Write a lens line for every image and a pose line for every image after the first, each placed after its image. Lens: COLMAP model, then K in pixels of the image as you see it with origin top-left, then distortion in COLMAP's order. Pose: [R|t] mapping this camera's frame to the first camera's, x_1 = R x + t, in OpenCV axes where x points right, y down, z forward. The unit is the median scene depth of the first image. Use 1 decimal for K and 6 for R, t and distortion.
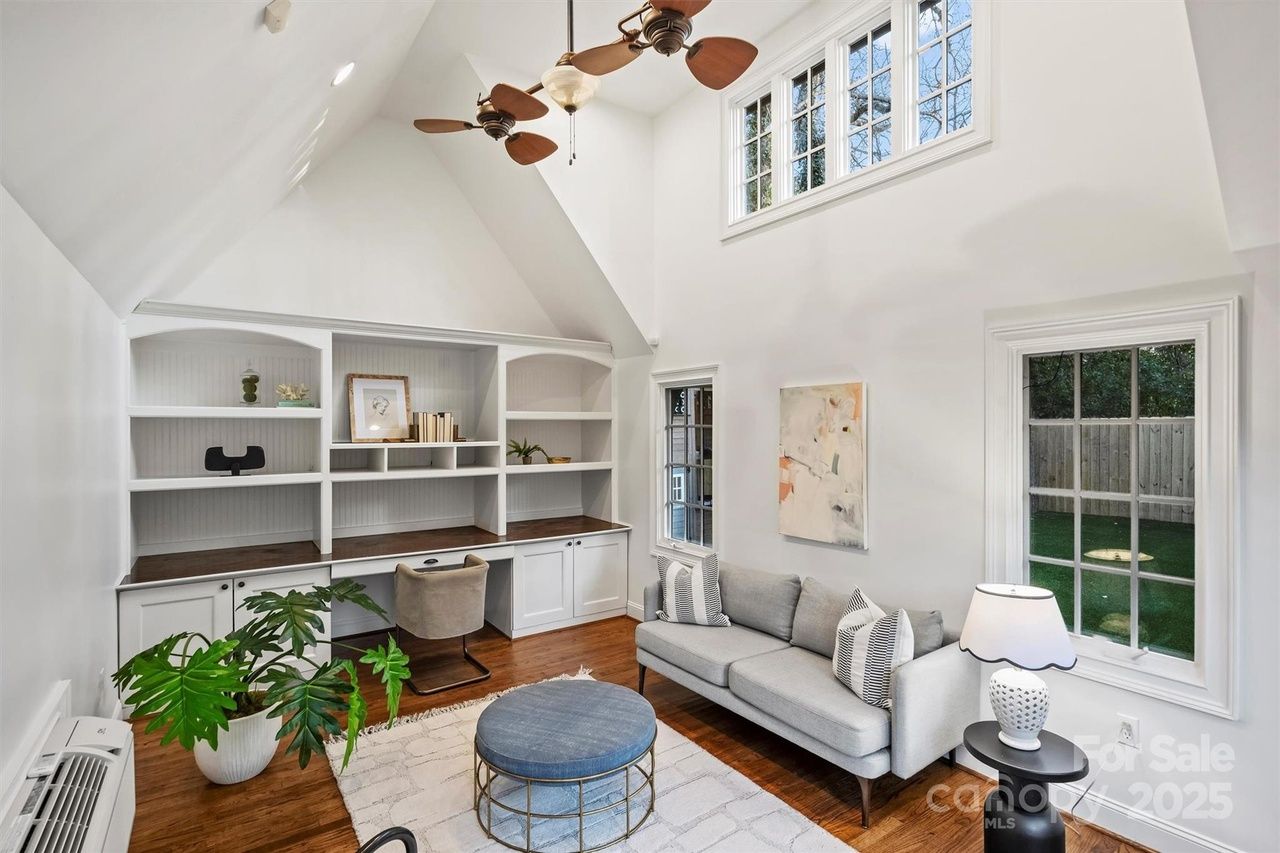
lens RADIAL K [[587.8, 0, 635.7], [0, 587.8, 431.4], [0, 0, 1]] dist [-0.002406, 0.000056]
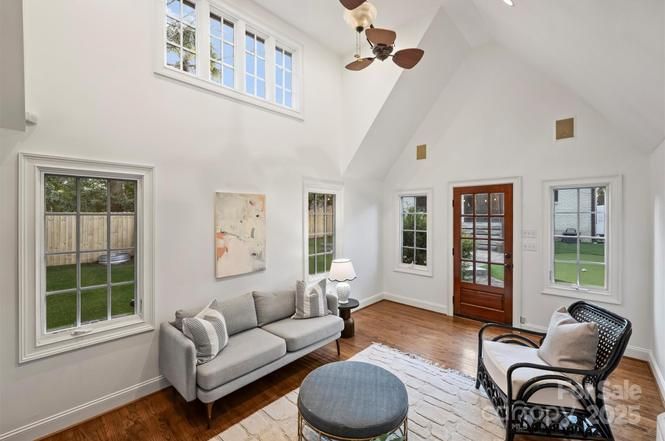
lens RADIAL K [[285.2, 0, 330.5], [0, 285.2, 214.3], [0, 0, 1]] dist [-0.001860, -0.000012]
pose [[-0.196370, 0.001726, 0.980528, -0.690797], [0.008757, 0.999962, -0.000006, -0.007423], [-0.980491, 0.008586, -0.196378, 0.930915]]
